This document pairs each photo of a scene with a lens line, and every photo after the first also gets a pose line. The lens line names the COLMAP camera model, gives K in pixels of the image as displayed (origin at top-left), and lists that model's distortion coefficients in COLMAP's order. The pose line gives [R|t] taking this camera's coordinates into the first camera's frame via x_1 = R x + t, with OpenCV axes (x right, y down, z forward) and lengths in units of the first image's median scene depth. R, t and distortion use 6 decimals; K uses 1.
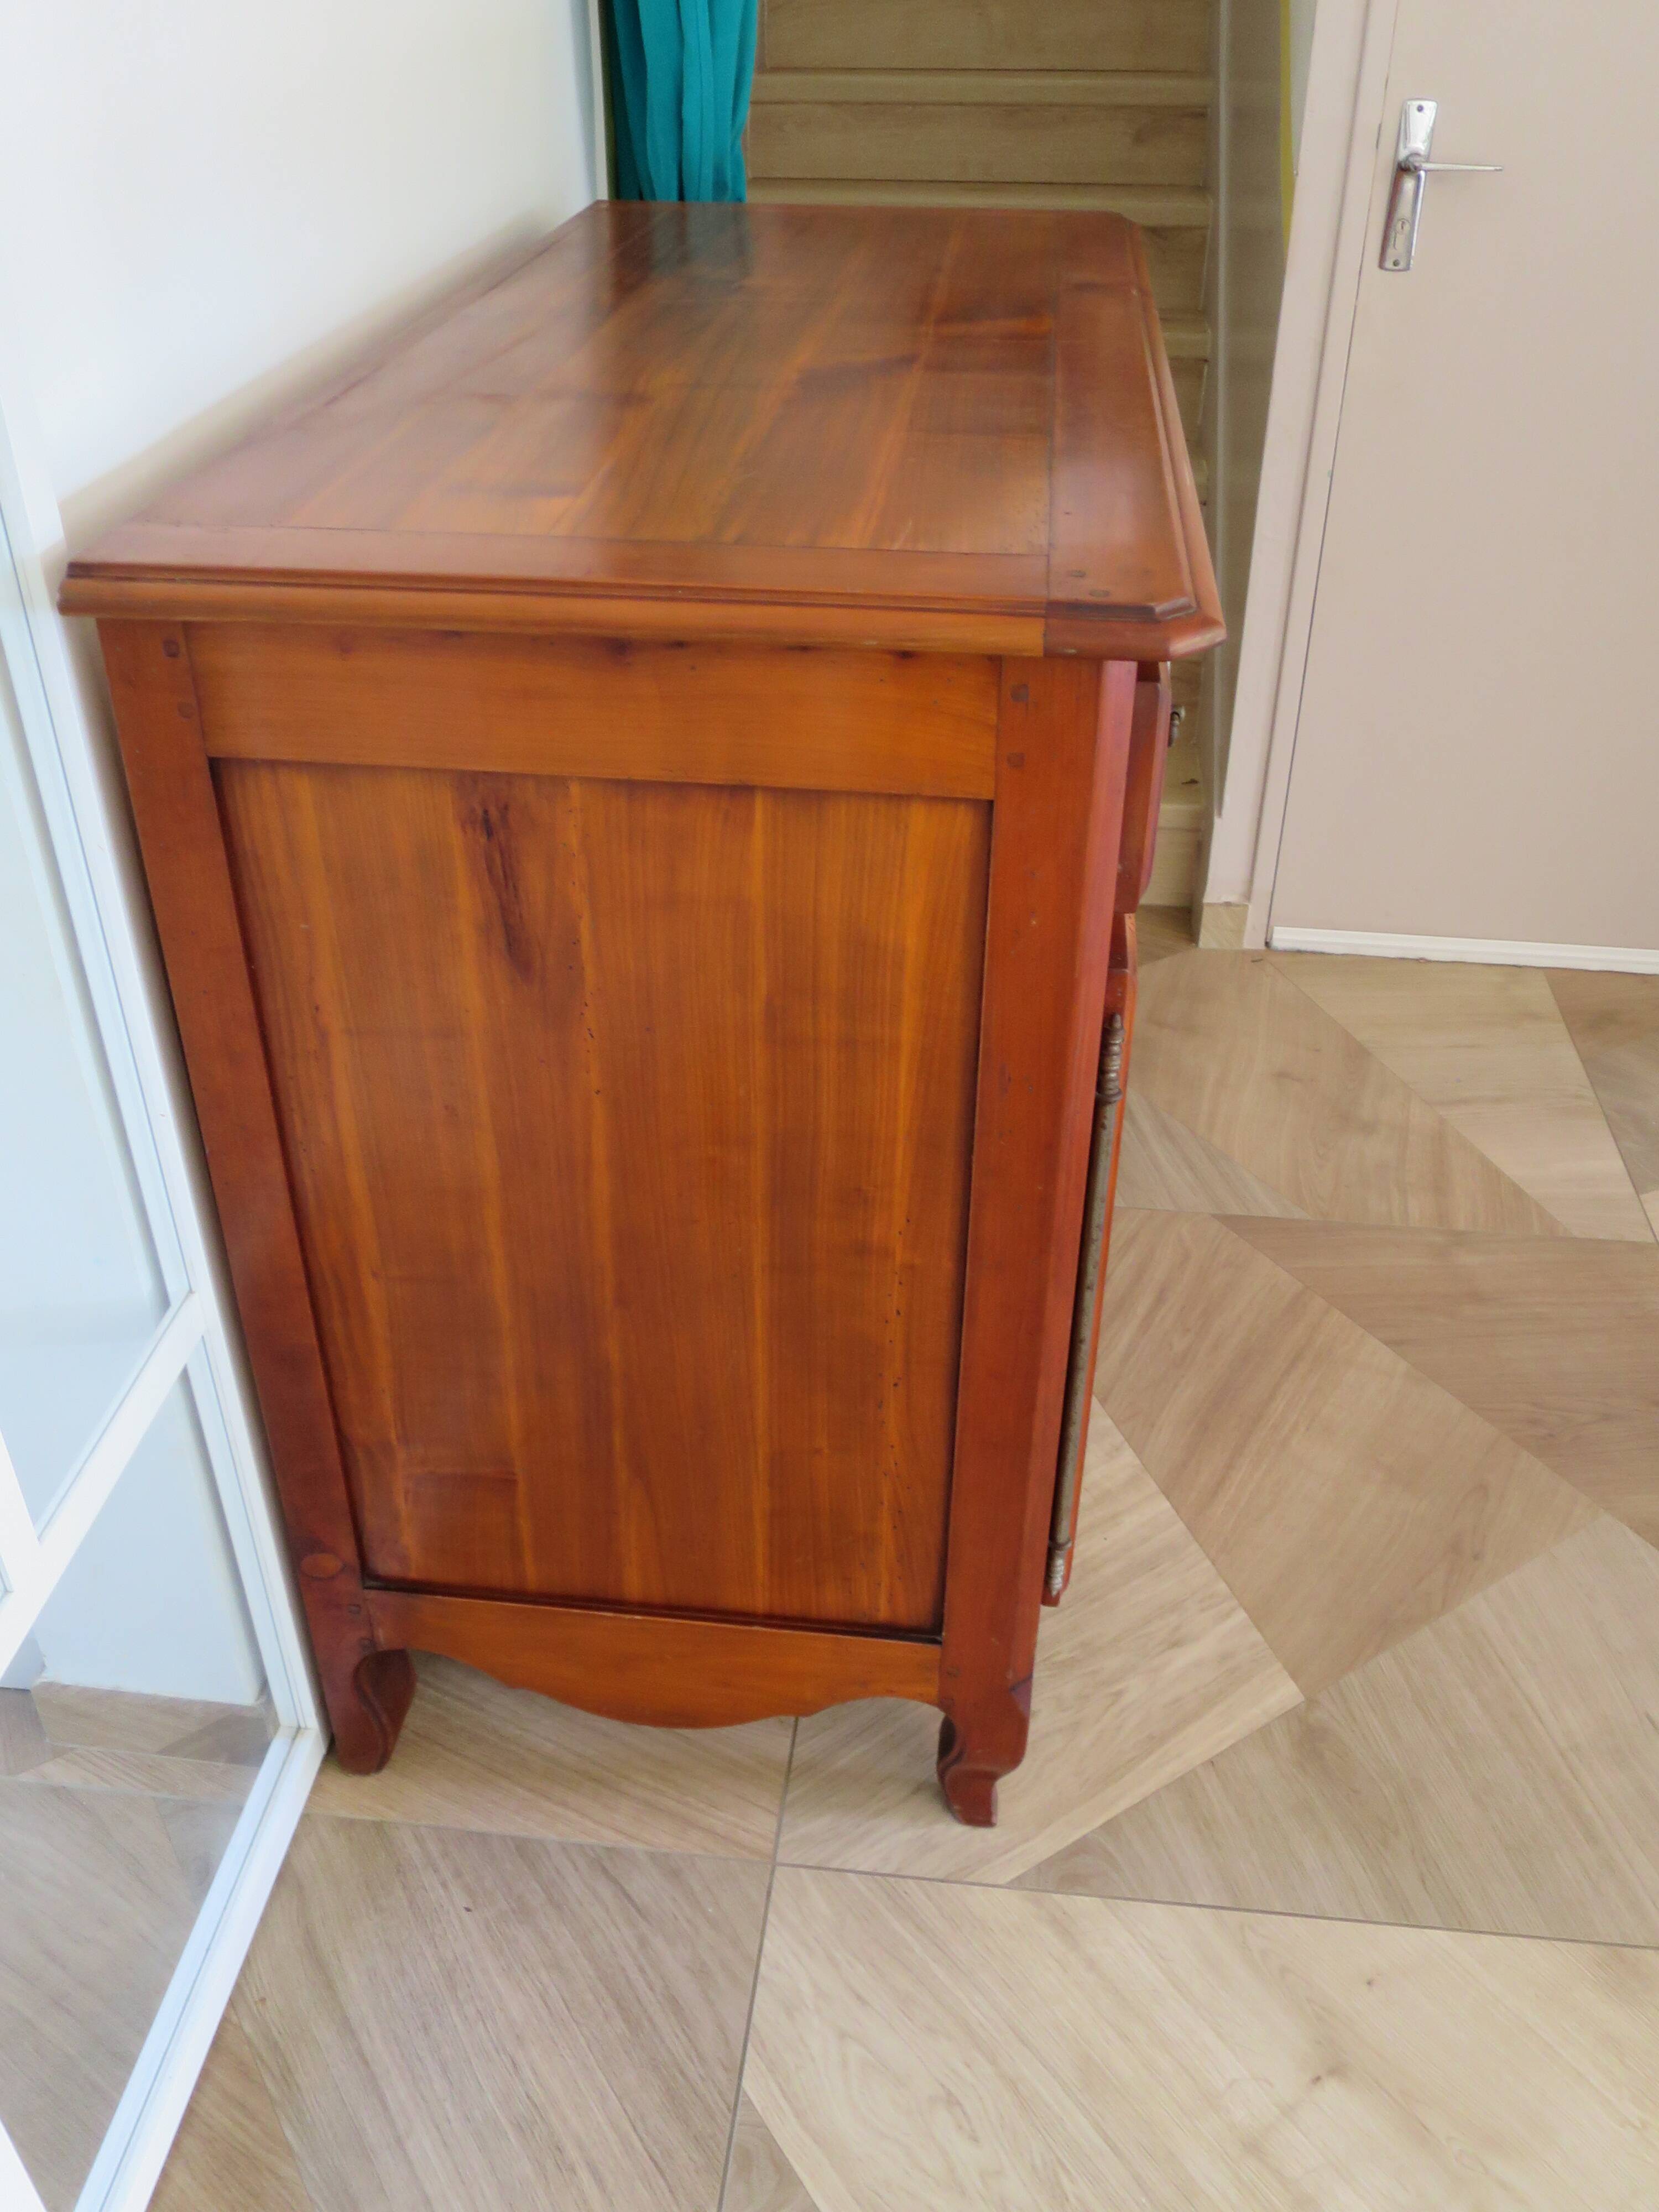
lens RADIAL K [[1859.2, 0, 832.3], [0, 1859.2, 1098.7], [0, 0, 1]] dist [-0.042562, 0.017437]
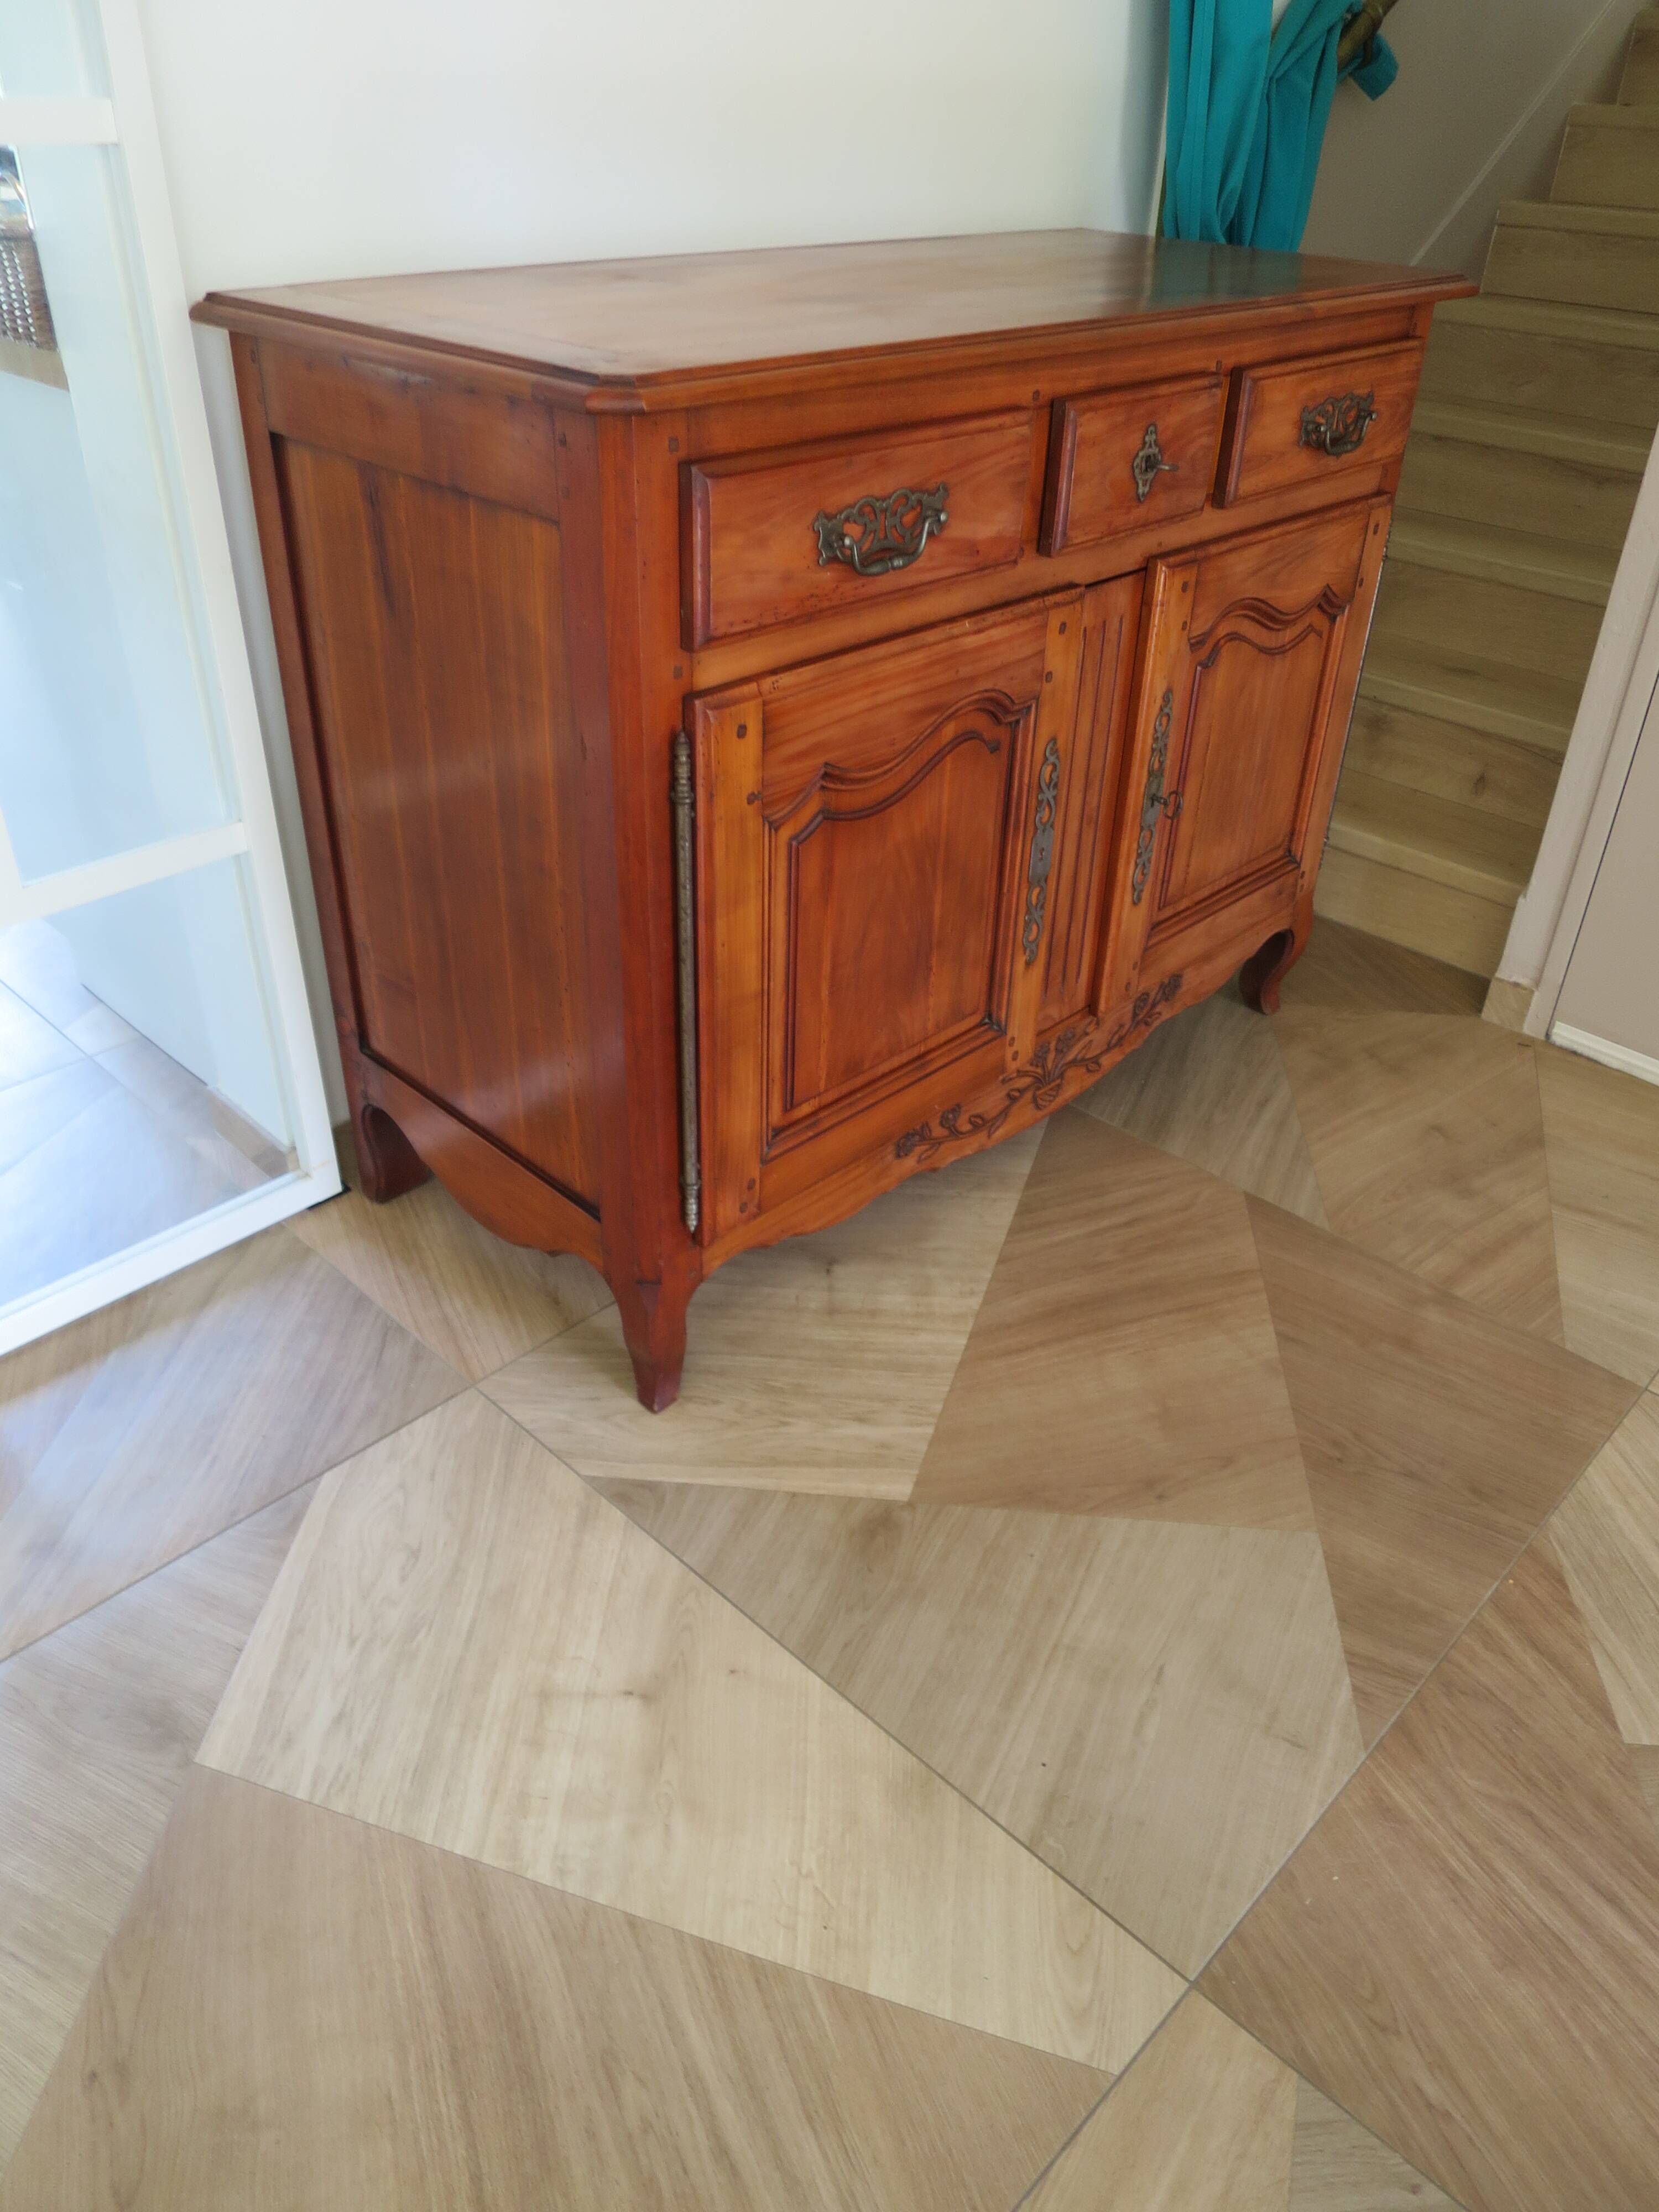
lens RADIAL K [[1590.5, 0, 838.1], [0, 1590.5, 1104.6], [0, 0, 1]] dist [-0.048033, 0.012689]
pose [[0.794538, 0.351039, -0.495460, 0.505016], [-0.355683, 0.930379, 0.088798, 0.019187], [0.492138, 0.105673, 0.864080, 0.081308]]
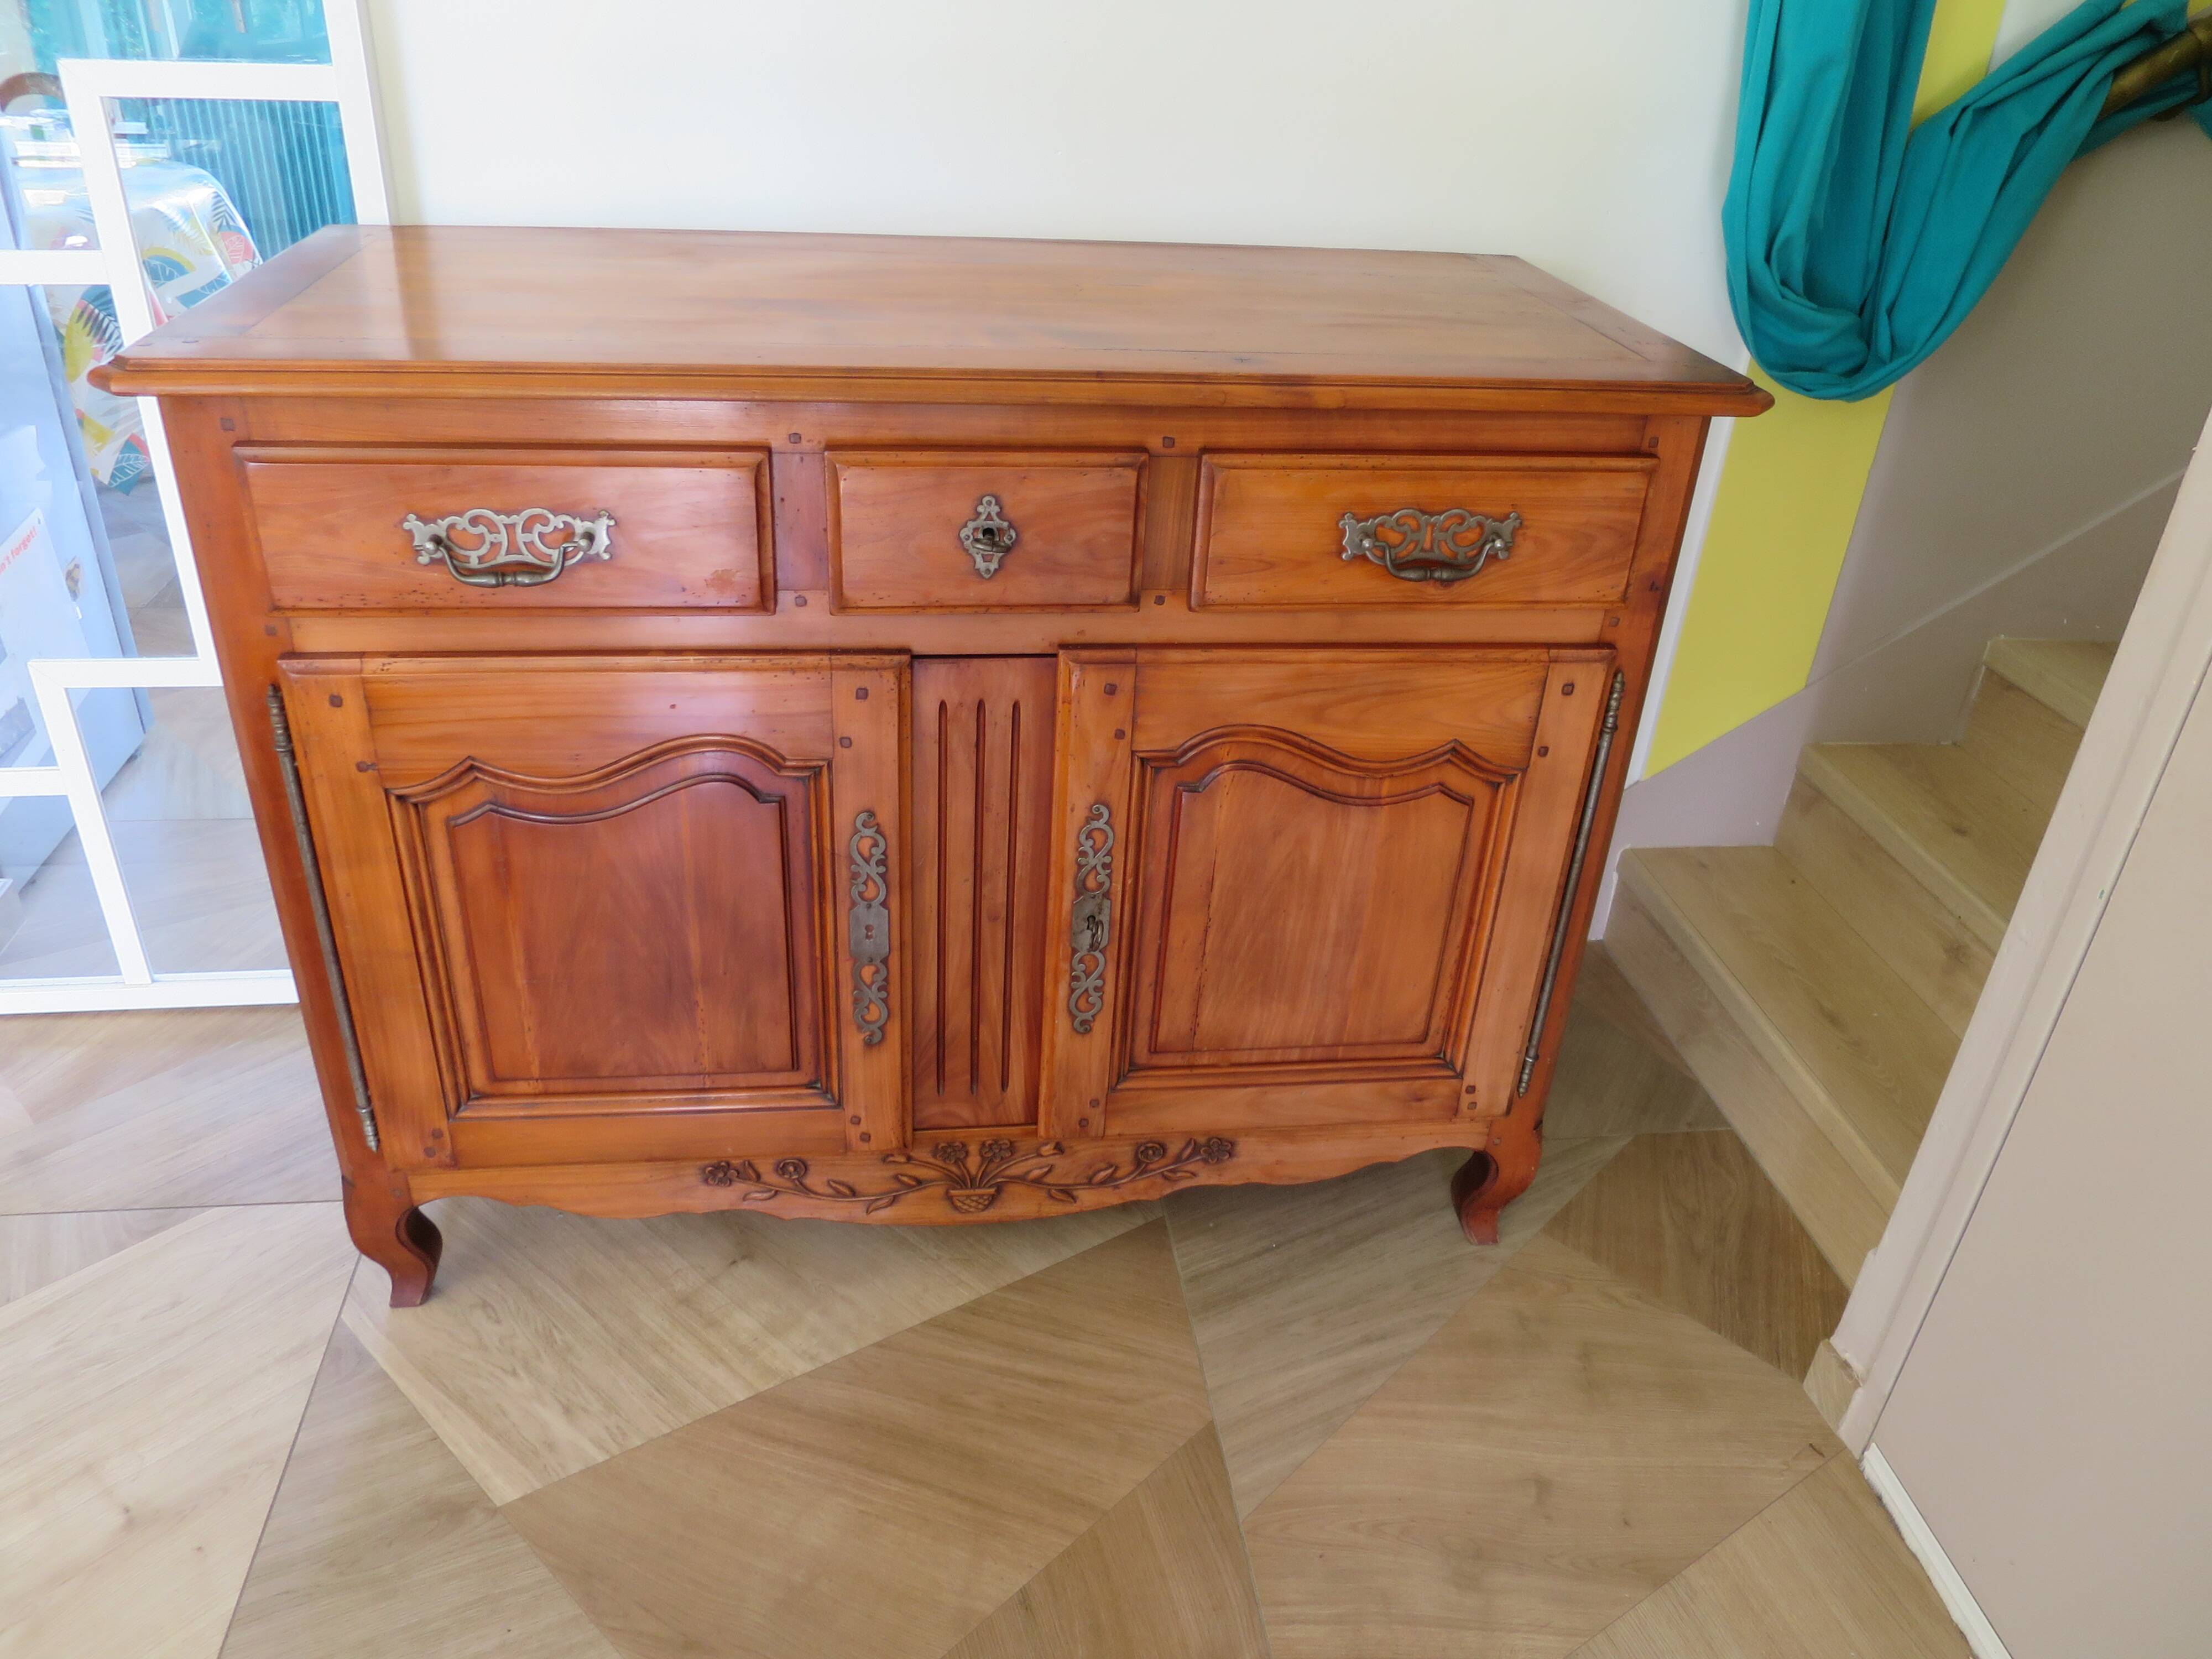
lens RADIAL K [[1592.6, 0, 1105.4], [0, 1592.6, 831.6], [0, 0, 1]] dist [-0.046471, 0.013230]
pose [[0.244233, 0.489195, -0.837280, 0.749721], [-0.578754, 0.766322, 0.278916, -0.362546], [0.778071, 0.416459, 0.470285, 0.547468]]
